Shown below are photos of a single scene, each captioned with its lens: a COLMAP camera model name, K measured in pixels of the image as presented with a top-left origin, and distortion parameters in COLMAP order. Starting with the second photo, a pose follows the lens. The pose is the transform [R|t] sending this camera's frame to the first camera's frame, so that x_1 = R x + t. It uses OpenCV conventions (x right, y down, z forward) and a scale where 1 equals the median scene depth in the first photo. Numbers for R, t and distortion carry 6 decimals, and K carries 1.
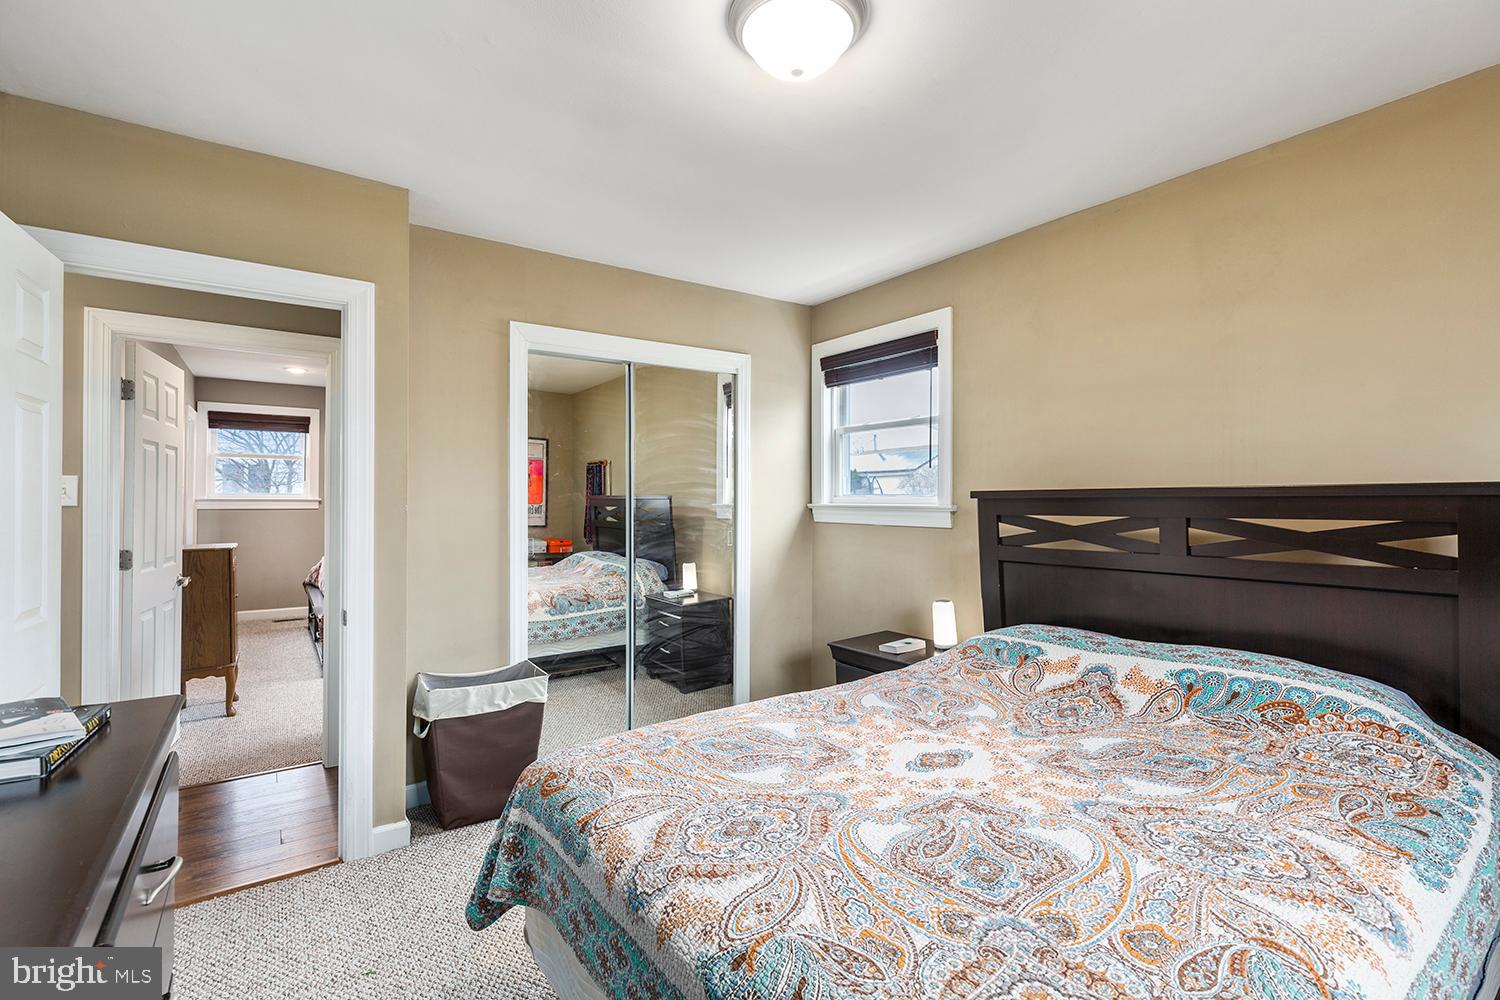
lens RADIAL K [[666.6, 0, 747.1], [0, 666.6, 498.6], [0, 0, 1]] dist [0.001491, -0.002743]
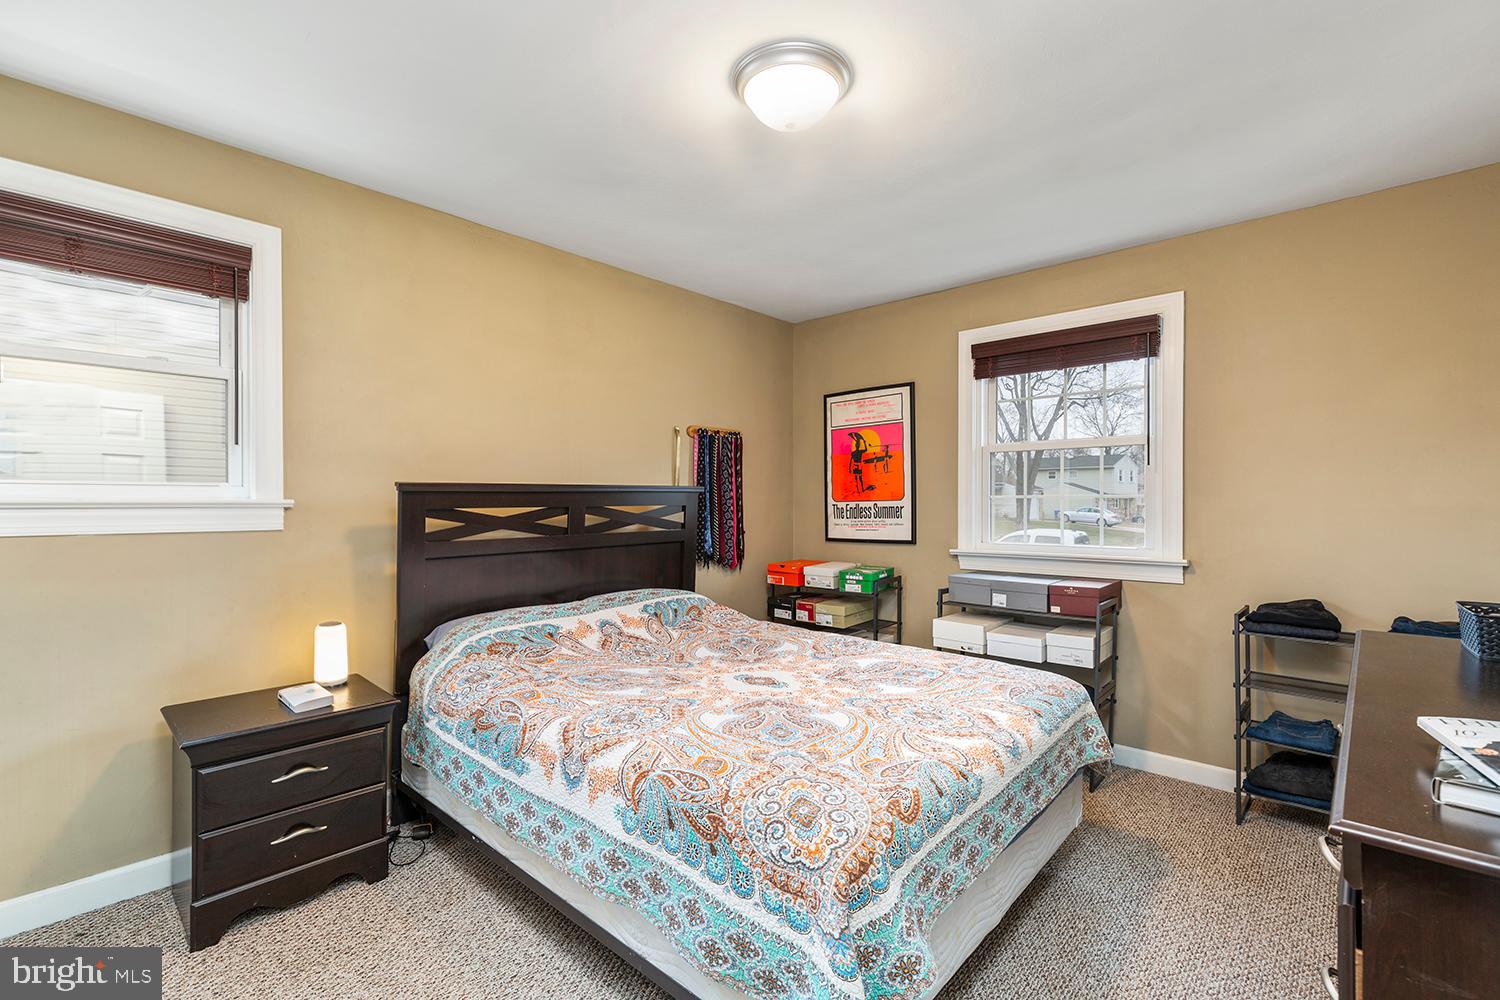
lens RADIAL K [[666.6, 0, 748.4], [0, 666.6, 500.3], [0, 0, 1]] dist [0.001491, -0.002743]
pose [[-0.191383, -0.006005, 0.981497, -0.993300], [-0.004842, 0.999975, 0.005174, 0.009668], [-0.981503, -0.003762, -0.191407, 1.209077]]
